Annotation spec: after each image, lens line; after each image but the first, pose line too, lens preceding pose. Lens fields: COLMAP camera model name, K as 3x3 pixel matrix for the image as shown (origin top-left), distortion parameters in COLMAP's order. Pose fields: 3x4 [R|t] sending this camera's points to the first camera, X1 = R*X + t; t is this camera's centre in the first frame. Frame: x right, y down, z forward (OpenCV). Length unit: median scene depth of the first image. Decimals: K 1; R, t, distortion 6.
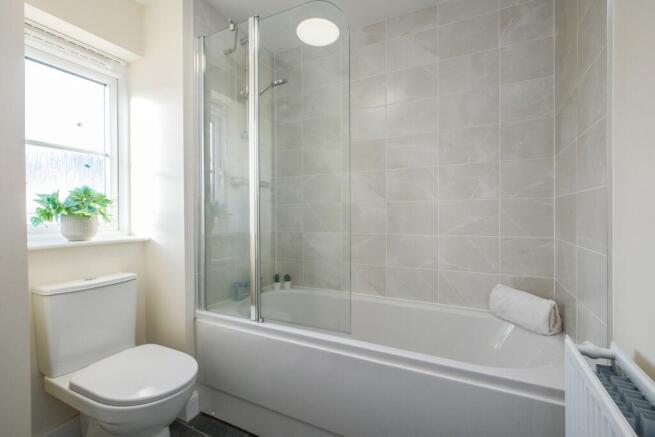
lens RADIAL K [[293.4, 0, 337.7], [0, 293.4, 217.6], [0, 0, 1]] dist [-0.000774, -0.000554]
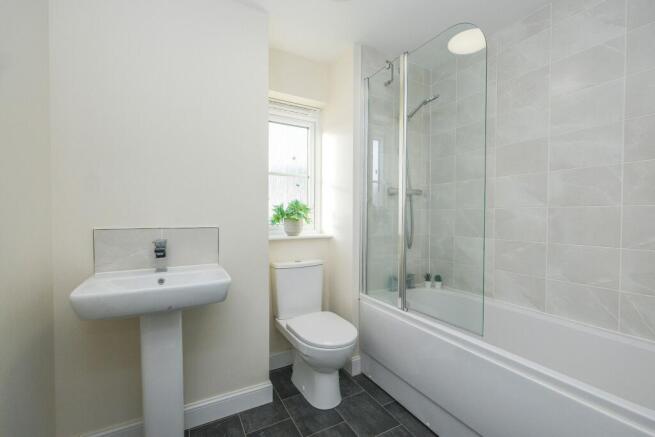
lens RADIAL K [[284.3, 0, 329.2], [0, 284.3, 221.6], [0, 0, 1]] dist [-0.003413, -0.000522]
pose [[0.818205, 0.016001, -0.574704, 0.118367], [-0.009328, 0.999851, 0.014557, -0.016899], [0.574851, -0.006549, 0.818232, -0.098650]]
